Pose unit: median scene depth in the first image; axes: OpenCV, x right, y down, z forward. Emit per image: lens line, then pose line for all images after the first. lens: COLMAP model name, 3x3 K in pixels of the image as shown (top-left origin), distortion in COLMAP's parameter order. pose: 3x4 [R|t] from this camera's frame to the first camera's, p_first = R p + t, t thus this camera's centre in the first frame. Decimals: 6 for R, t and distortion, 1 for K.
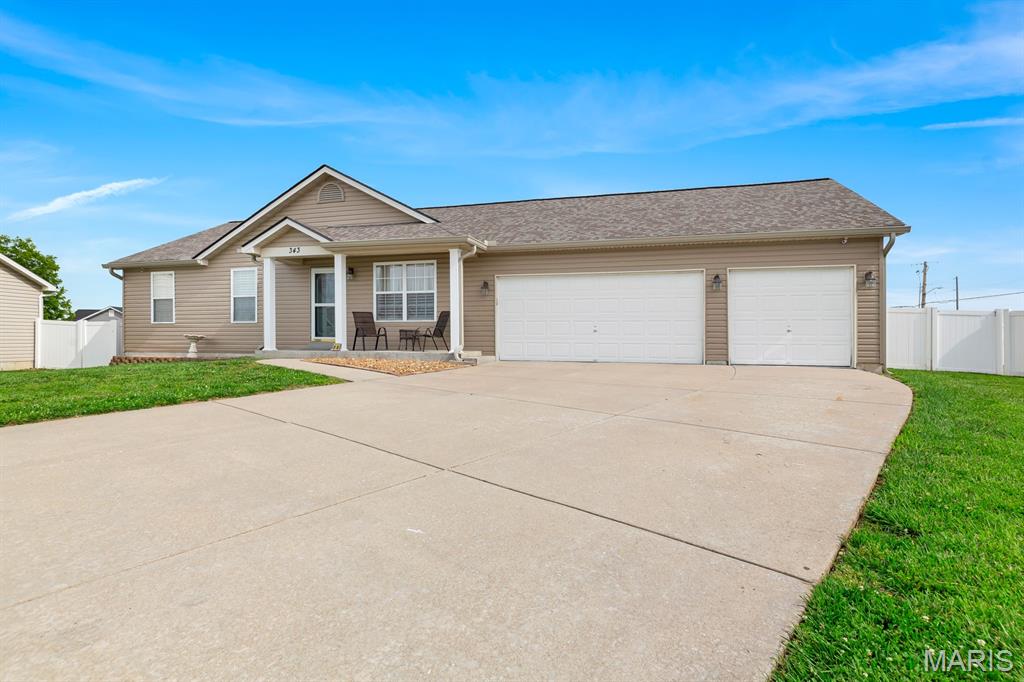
lens RADIAL K [[521.9, 0, 510.0], [0, 521.9, 339.7], [0, 0, 1]] dist [-0.003792, -0.002839]
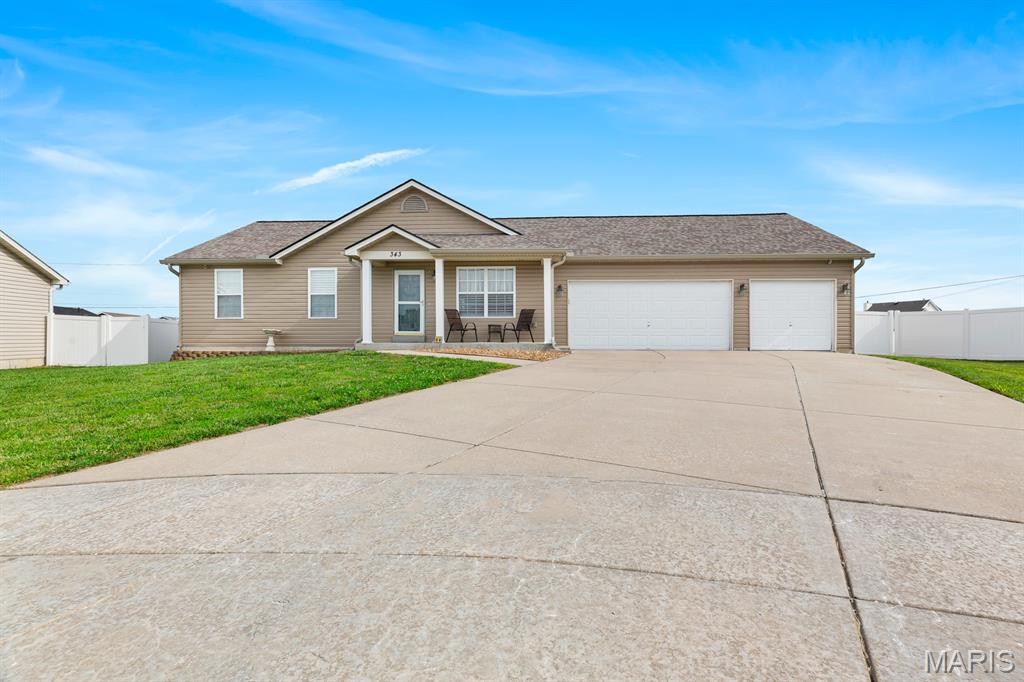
lens RADIAL K [[466.0, 0, 514.1], [0, 466.0, 338.6], [0, 0, 1]] dist [0.002045, -0.000702]
pose [[0.975299, -0.005271, 0.220826, -0.383674], [0.004330, 0.999979, 0.004746, 0.007555], [-0.220847, -0.003672, 0.975302, -0.039835]]
